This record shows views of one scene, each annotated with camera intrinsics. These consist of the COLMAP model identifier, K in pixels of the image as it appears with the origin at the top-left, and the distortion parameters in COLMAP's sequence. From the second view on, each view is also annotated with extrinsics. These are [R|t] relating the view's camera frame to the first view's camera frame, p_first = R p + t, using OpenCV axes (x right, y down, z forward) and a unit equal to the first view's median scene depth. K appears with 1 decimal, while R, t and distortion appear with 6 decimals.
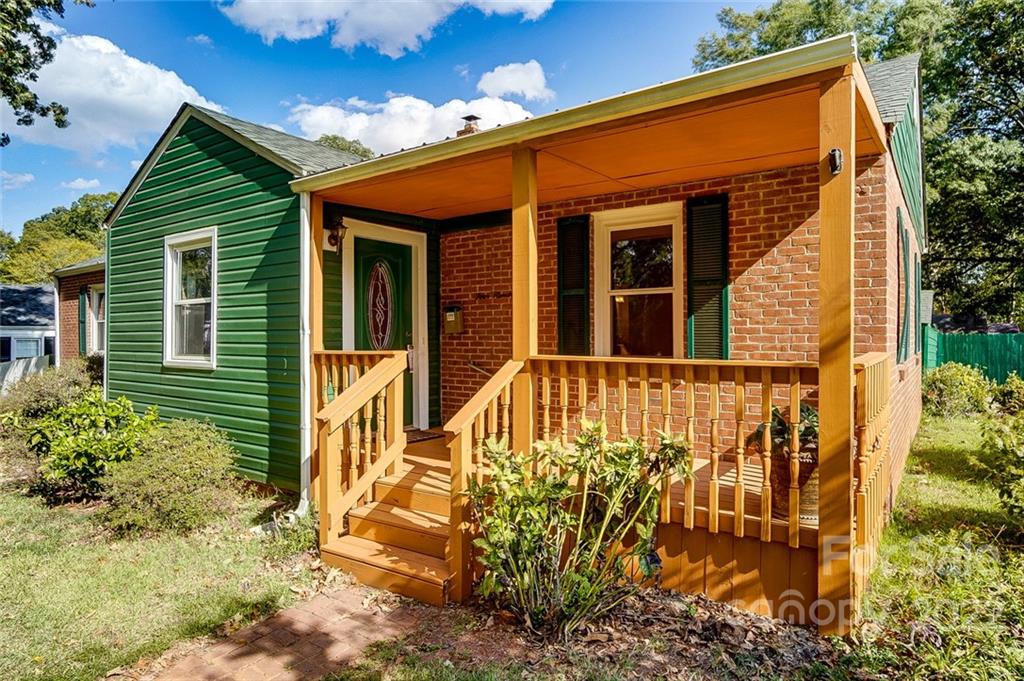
lens RADIAL K [[610.5, 0, 507.8], [0, 610.5, 336.6], [0, 0, 1]] dist [-0.001324, -0.000070]
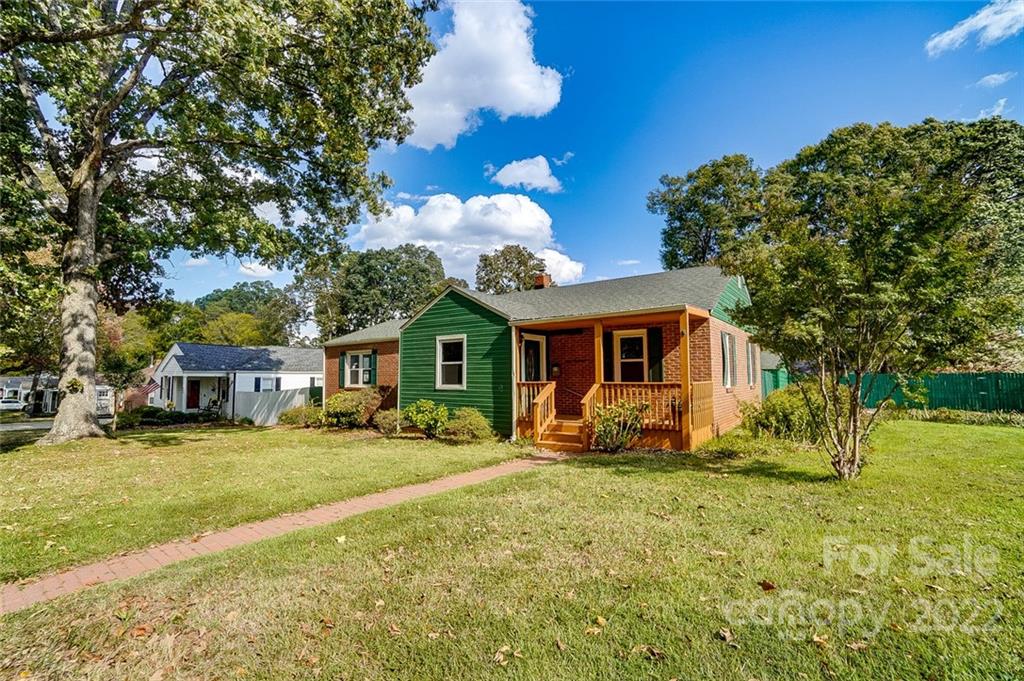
lens RADIAL K [[460.6, 0, 511.1], [0, 460.6, 336.4], [0, 0, 1]] dist [-0.058243, 0.020881]
pose [[0.999950, -0.001652, -0.009913, -0.324455], [0.000749, 0.995903, -0.090424, 0.006525], [0.010021, 0.090412, 0.995854, -1.138999]]
